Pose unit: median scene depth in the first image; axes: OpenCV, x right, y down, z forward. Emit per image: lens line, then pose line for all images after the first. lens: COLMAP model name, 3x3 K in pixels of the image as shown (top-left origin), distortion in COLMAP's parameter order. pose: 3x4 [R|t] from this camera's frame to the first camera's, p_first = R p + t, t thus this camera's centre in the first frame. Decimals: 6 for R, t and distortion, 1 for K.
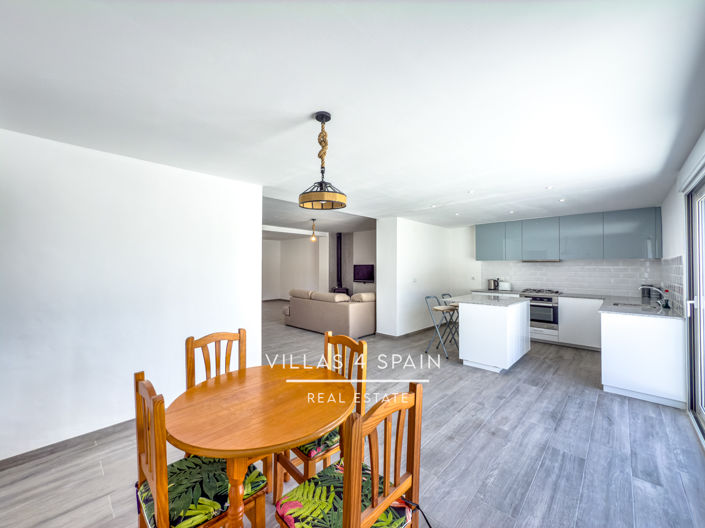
lens RADIAL K [[285.7, 0, 357.2], [0, 285.7, 270.5], [0, 0, 1]] dist [0.002630, 0.000006]
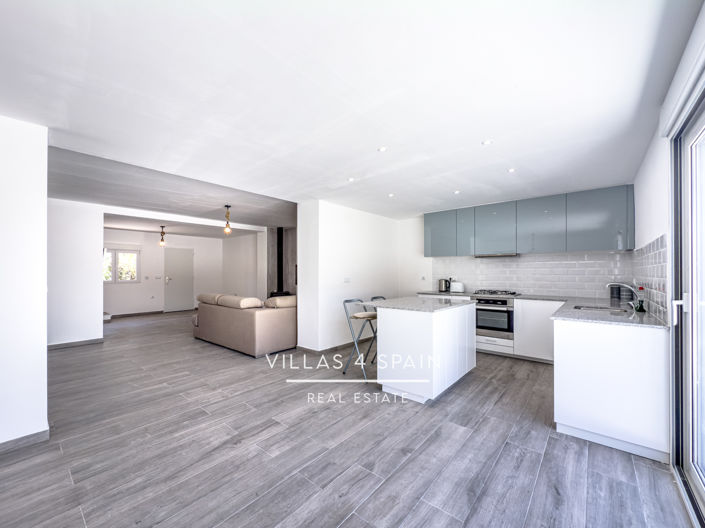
lens RADIAL K [[285.7, 0, 363.9], [0, 285.7, 279.9], [0, 0, 1]] dist [0.002630, 0.000006]
pose [[0.997819, -0.005682, 0.065770, 0.242142], [0.004819, 0.999900, 0.013273, 0.027689], [-0.065839, -0.012928, 0.997746, 0.236125]]
